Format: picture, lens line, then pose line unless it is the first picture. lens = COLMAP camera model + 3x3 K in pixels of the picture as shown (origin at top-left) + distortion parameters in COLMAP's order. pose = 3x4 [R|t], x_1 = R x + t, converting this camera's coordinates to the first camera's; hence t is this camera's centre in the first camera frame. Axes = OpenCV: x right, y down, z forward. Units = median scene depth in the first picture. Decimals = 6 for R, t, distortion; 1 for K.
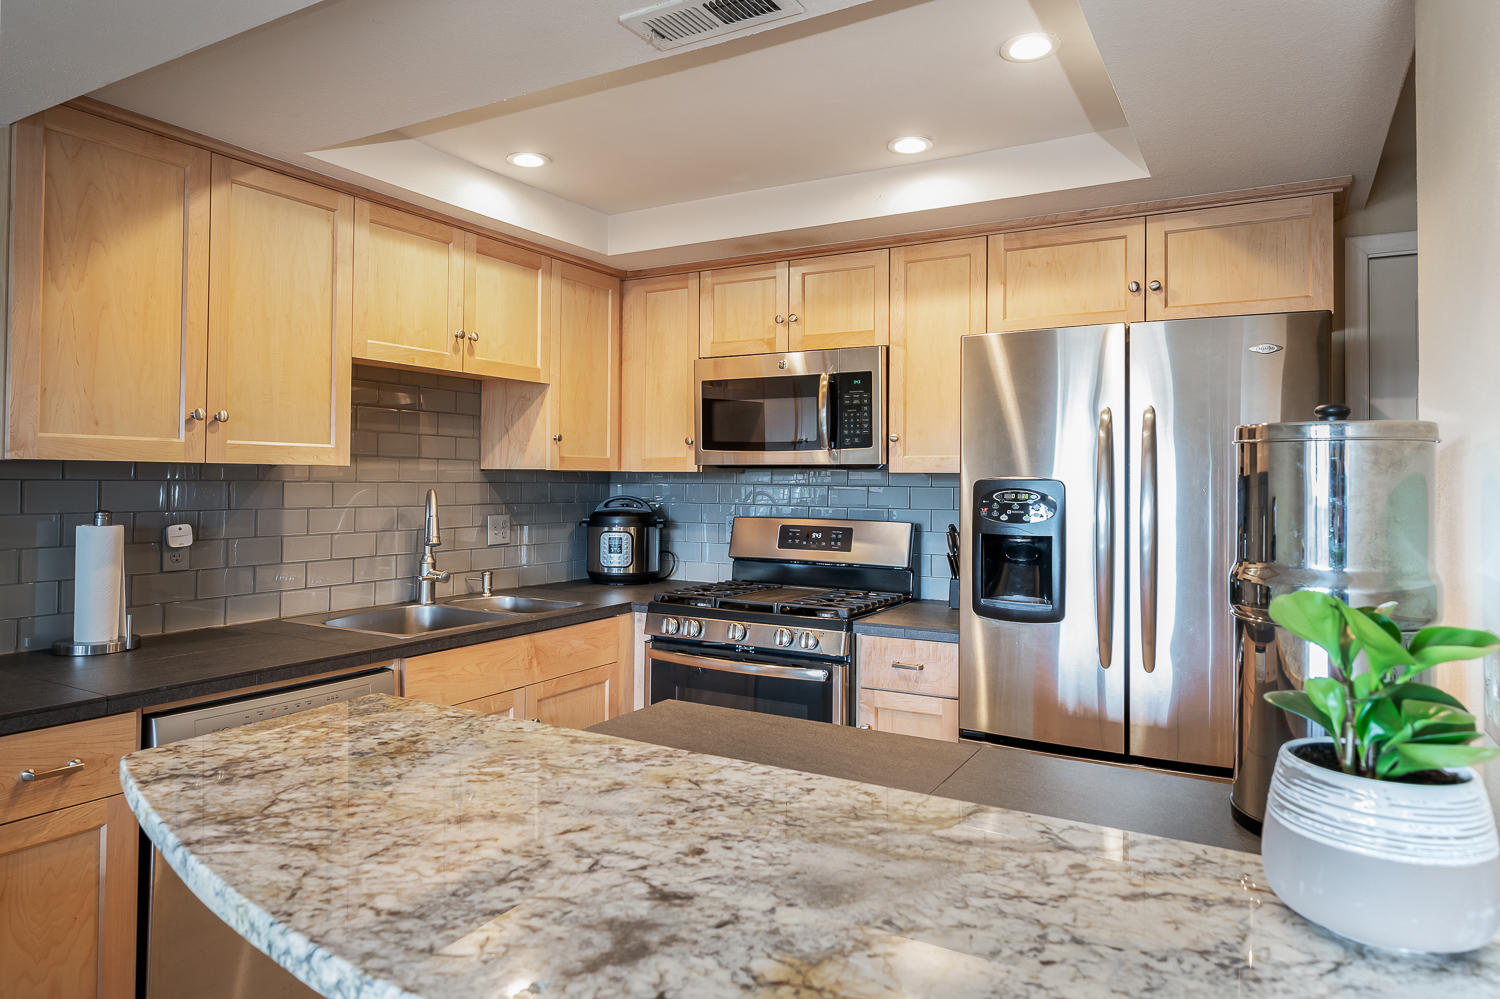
lens RADIAL K [[921.7, 0, 747.1], [0, 921.7, 467.6], [0, 0, 1]] dist [-0.003117, 0.001525]
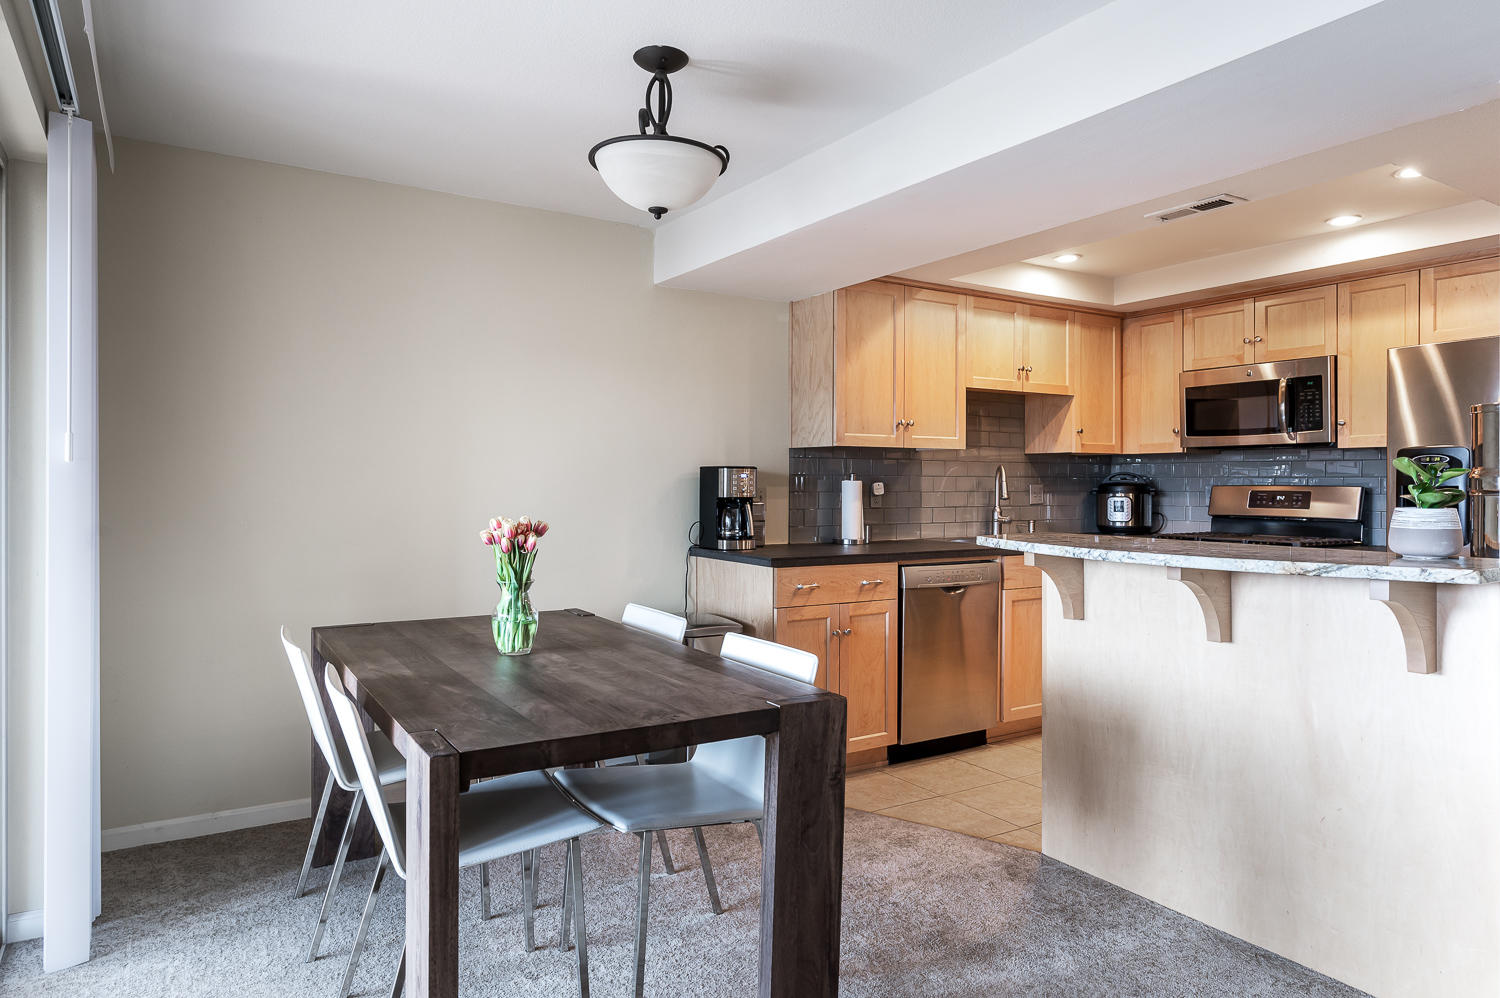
lens RADIAL K [[921.7, 0, 747.5], [0, 921.7, 479.8], [0, 0, 1]] dist [-0.003117, 0.001525]
pose [[0.884388, -0.008066, -0.466683, 0.015573], [0.012153, 0.999910, 0.005748, 0.032633], [0.466594, -0.010755, 0.884406, -0.594685]]
